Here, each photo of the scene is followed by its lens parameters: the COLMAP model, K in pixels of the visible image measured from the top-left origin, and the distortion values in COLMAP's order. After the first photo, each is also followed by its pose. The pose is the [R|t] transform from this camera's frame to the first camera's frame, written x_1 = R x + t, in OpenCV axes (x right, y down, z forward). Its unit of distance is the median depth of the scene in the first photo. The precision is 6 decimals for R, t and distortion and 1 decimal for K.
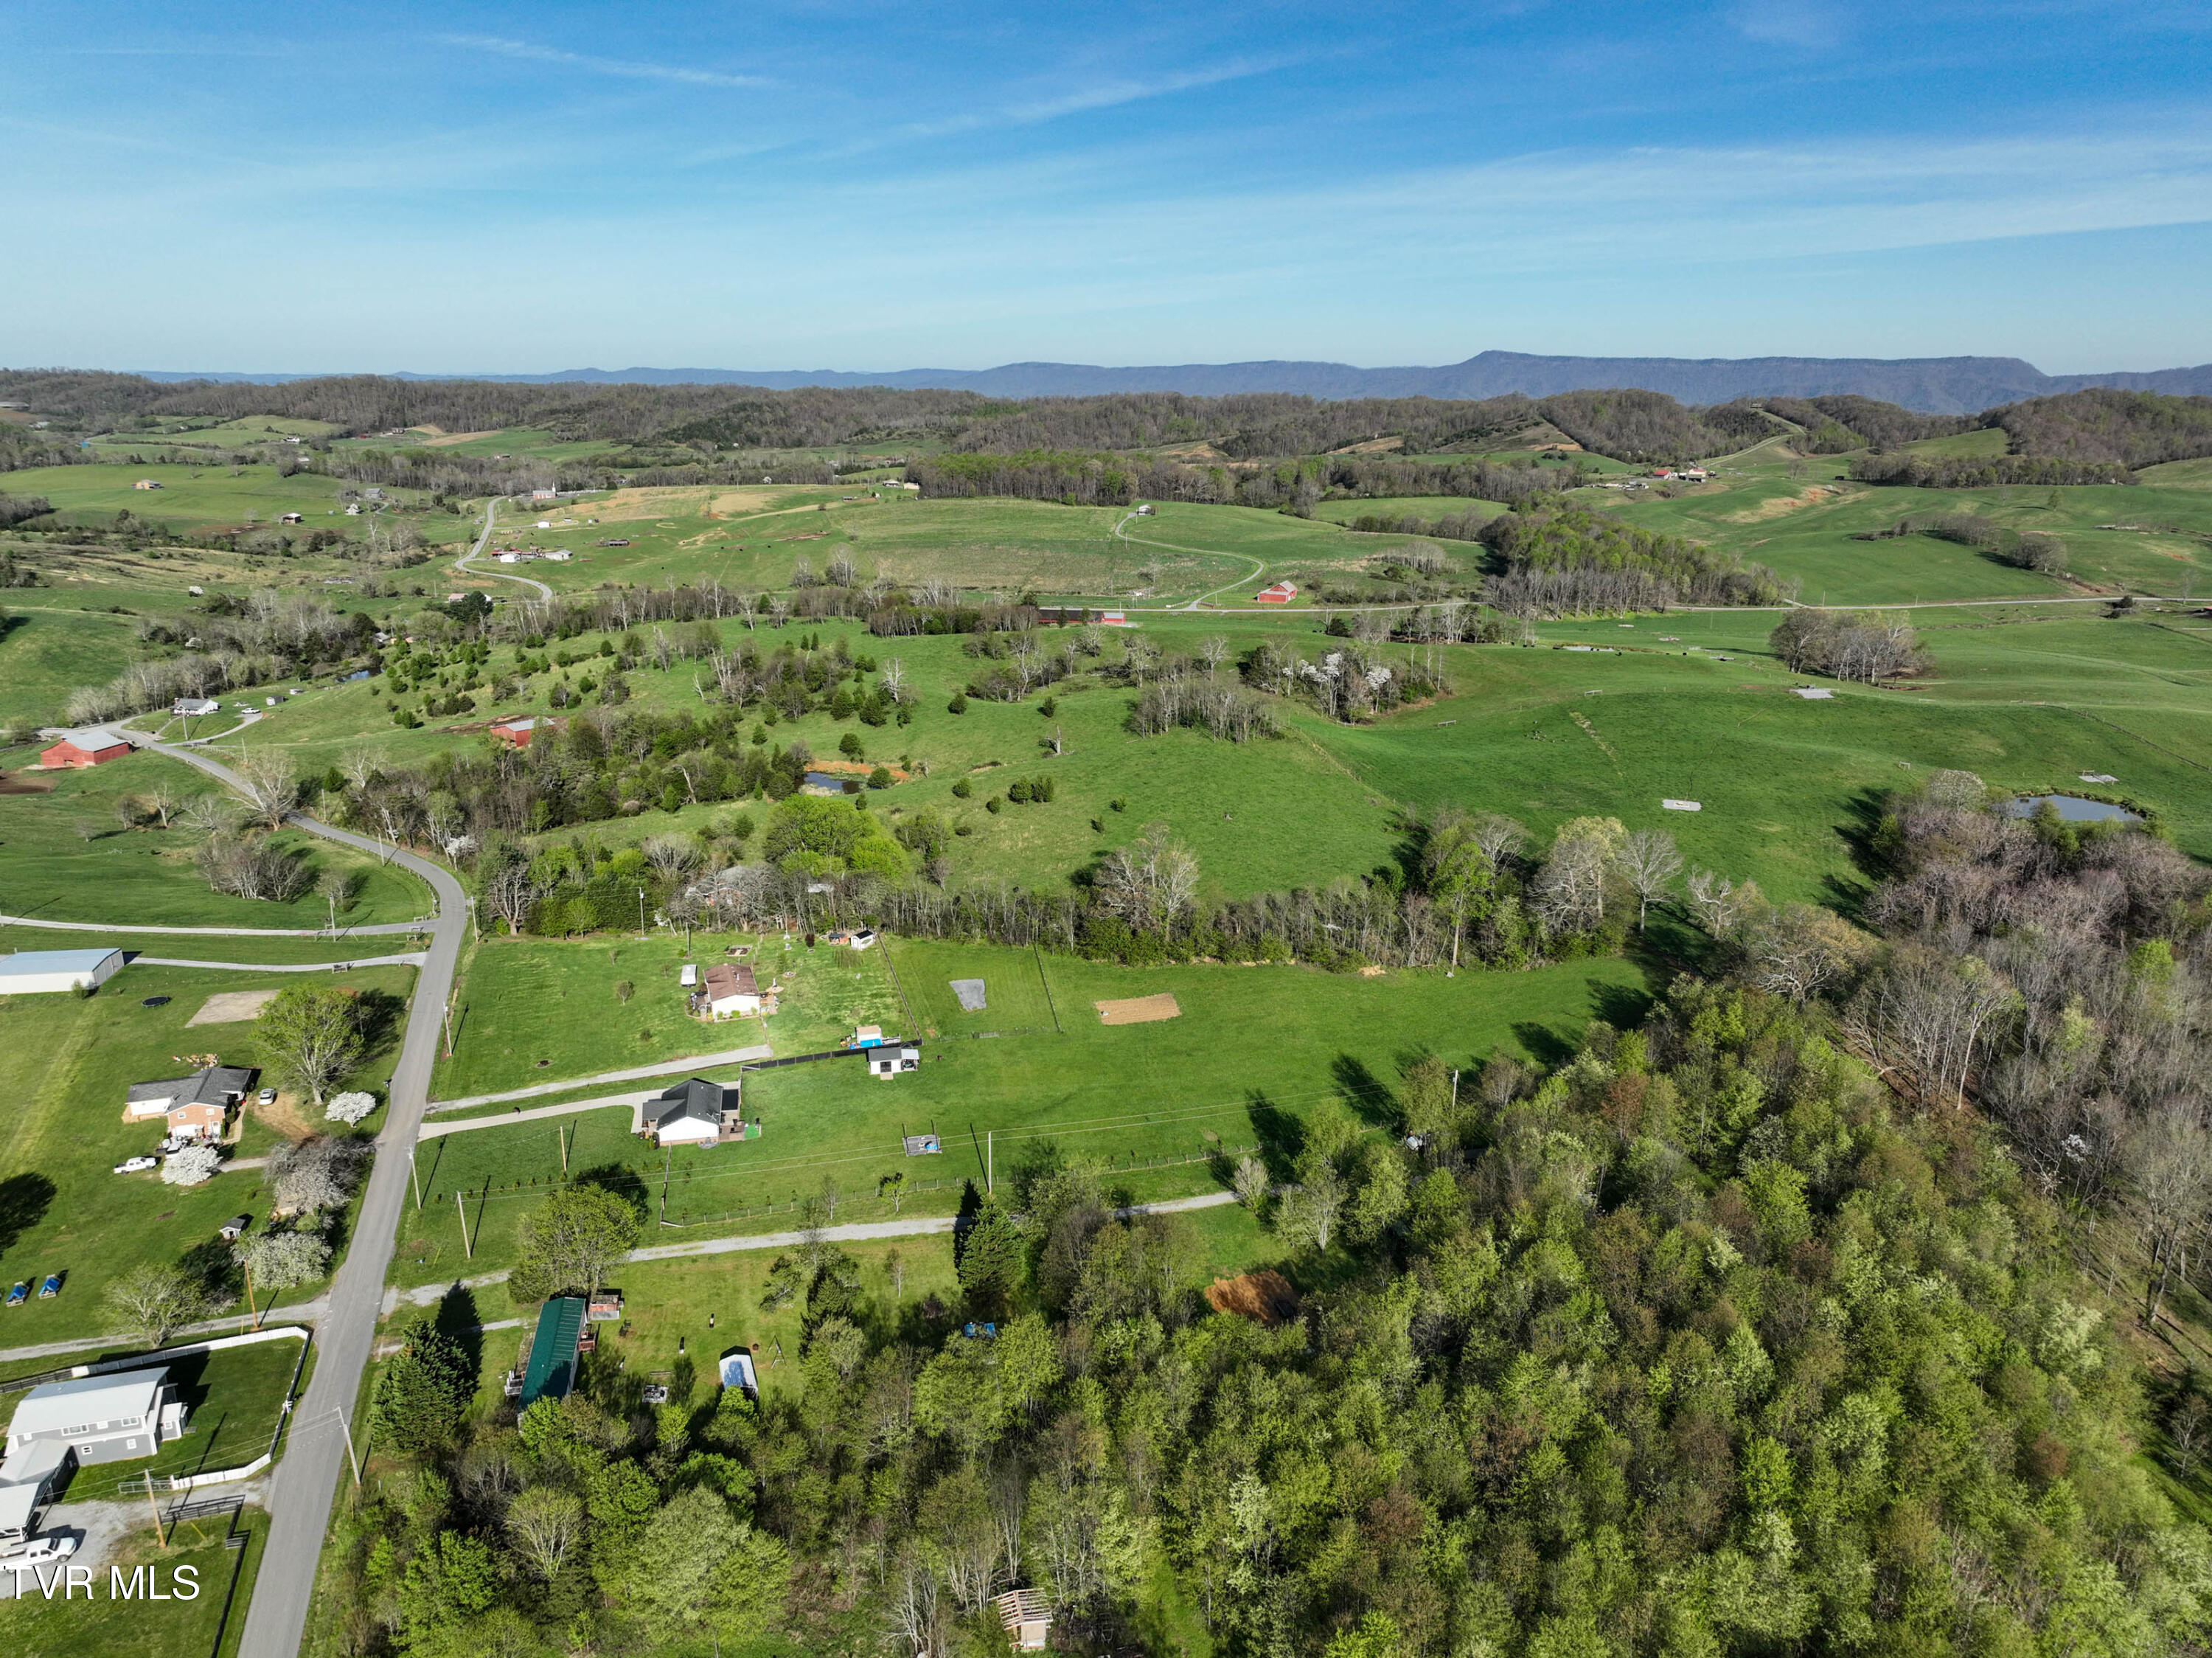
lens RADIAL K [[1550.4, 0, 1107.1], [0, 1550.4, 830.4], [0, 0, 1]] dist [-0.001542, 0.018046]
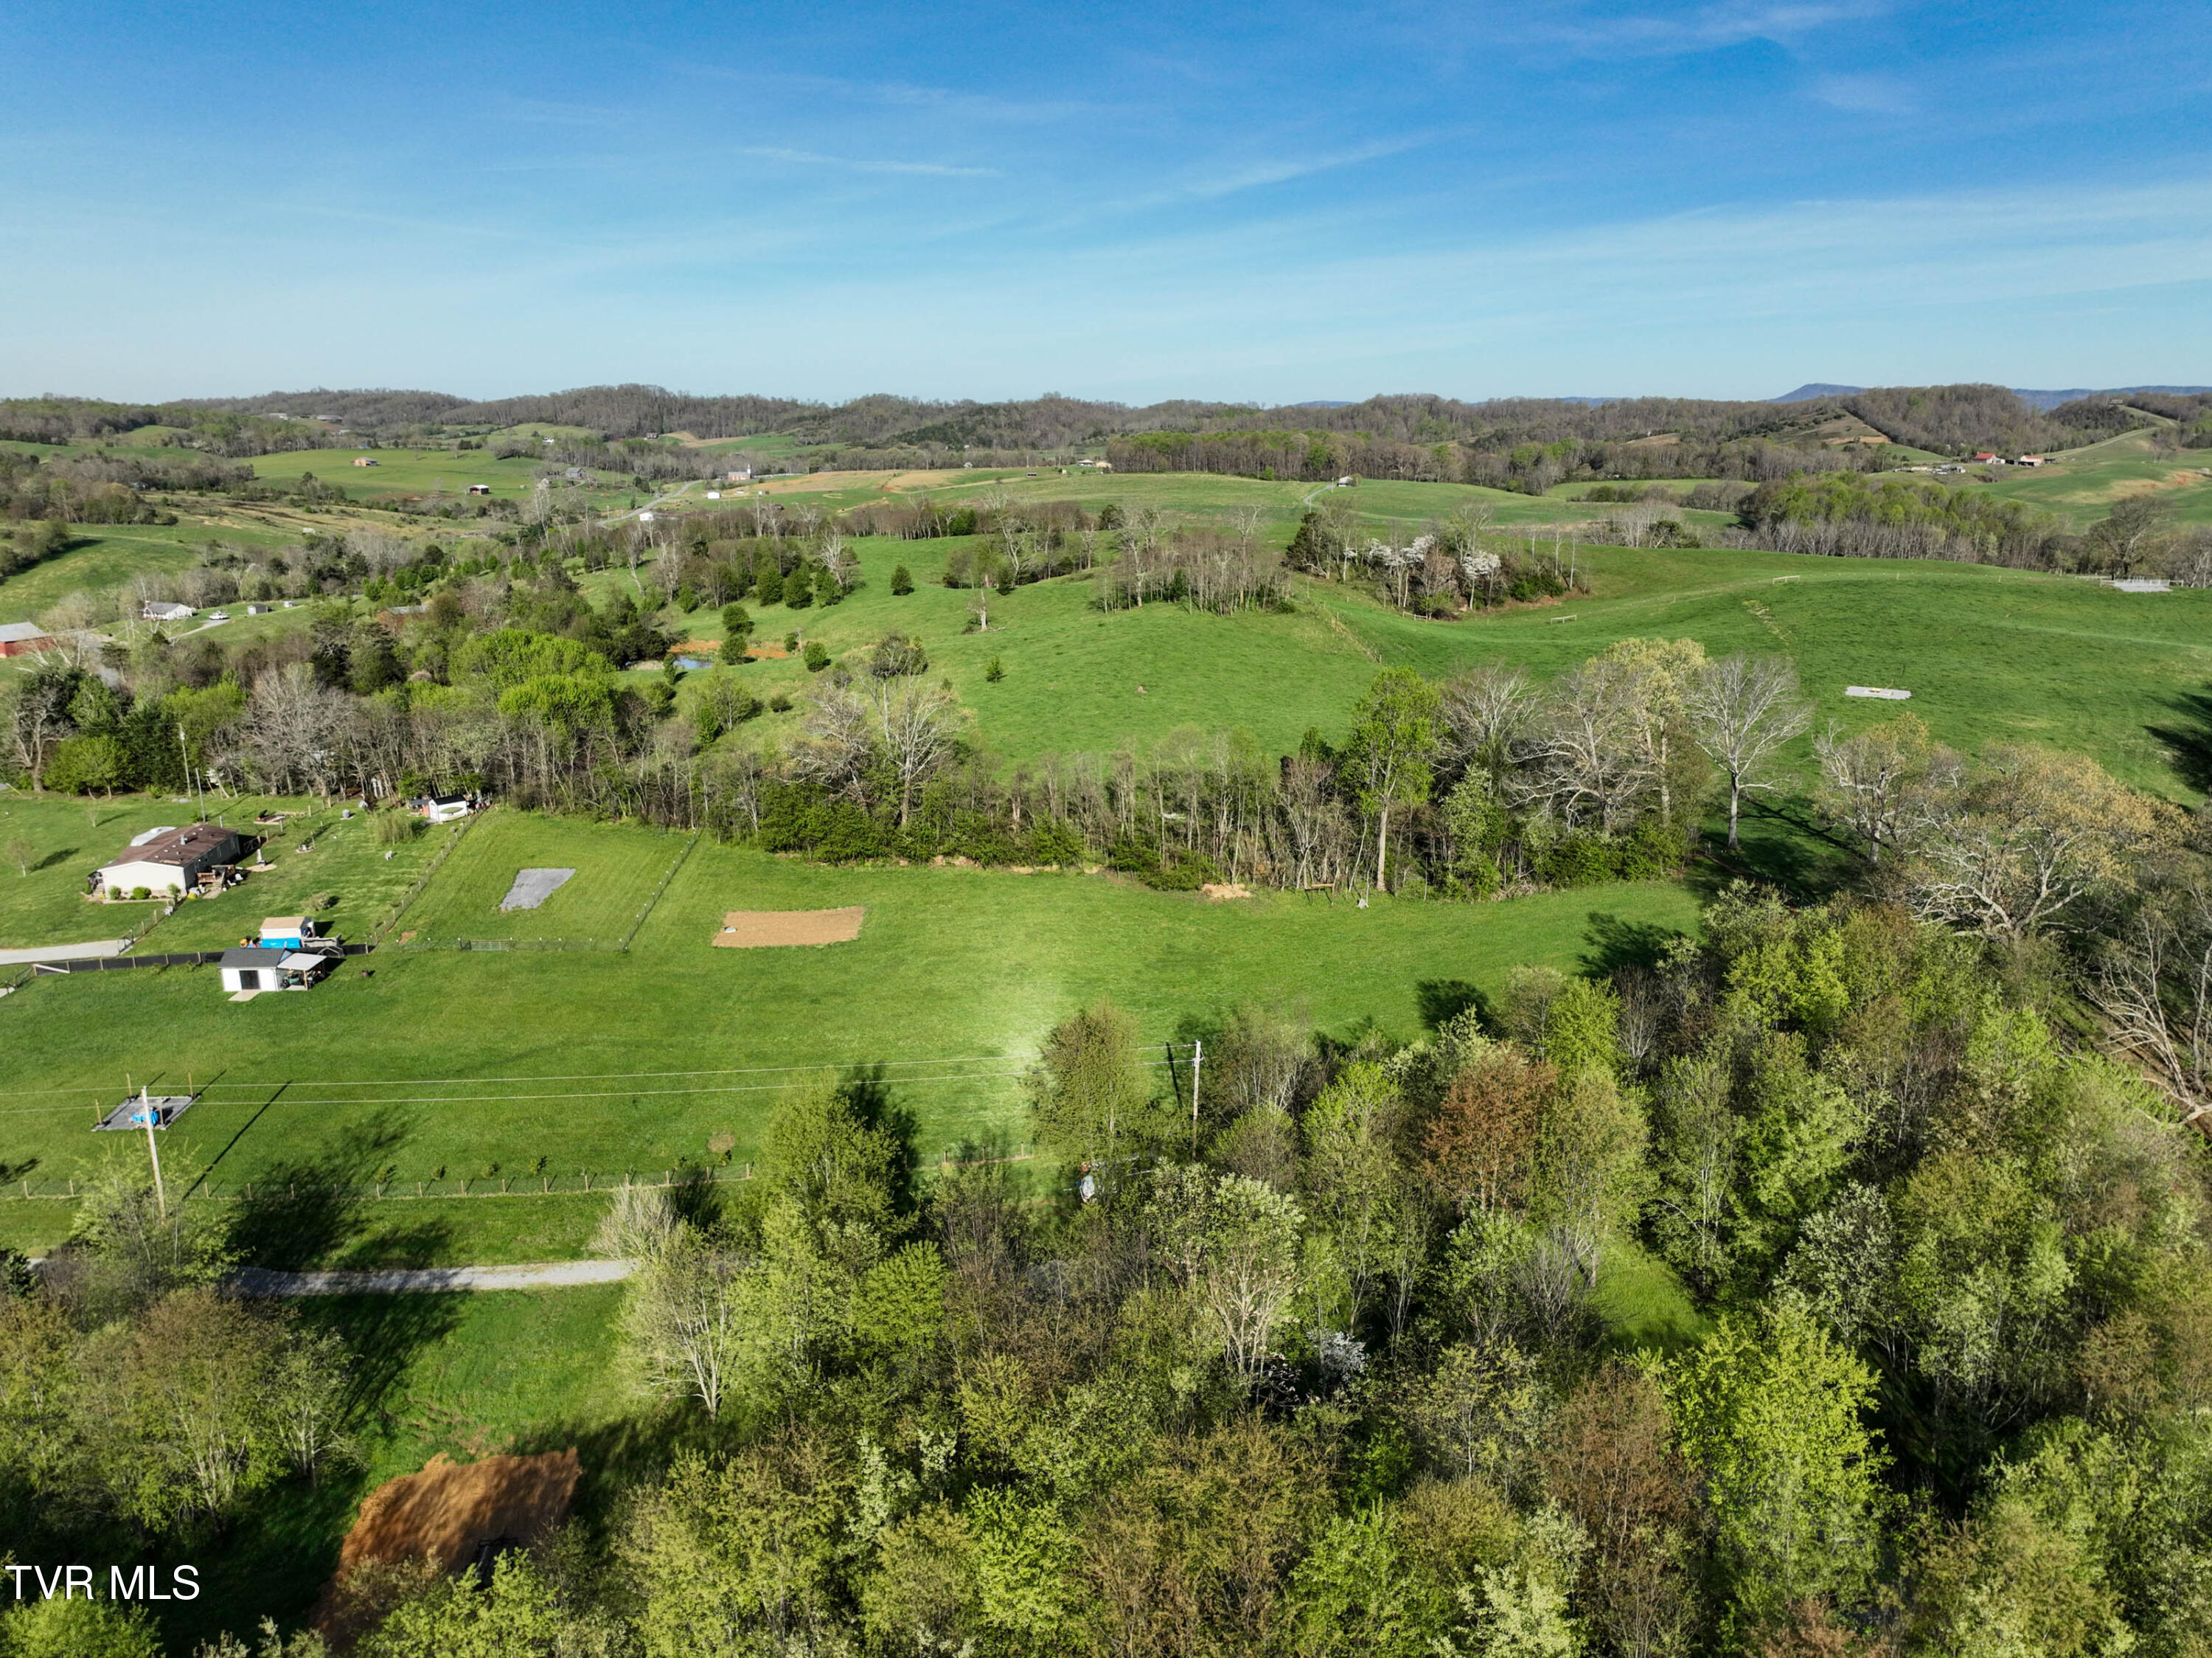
lens RADIAL K [[1550.4, 0, 1105.5], [0, 1550.4, 825.3], [0, 0, 1]] dist [-0.001542, 0.018046]
pose [[0.983101, 0.041469, -0.178307, 0.140105], [-0.046759, 0.998579, -0.025567, 0.051091], [0.176994, 0.033473, 0.983643, 0.263913]]
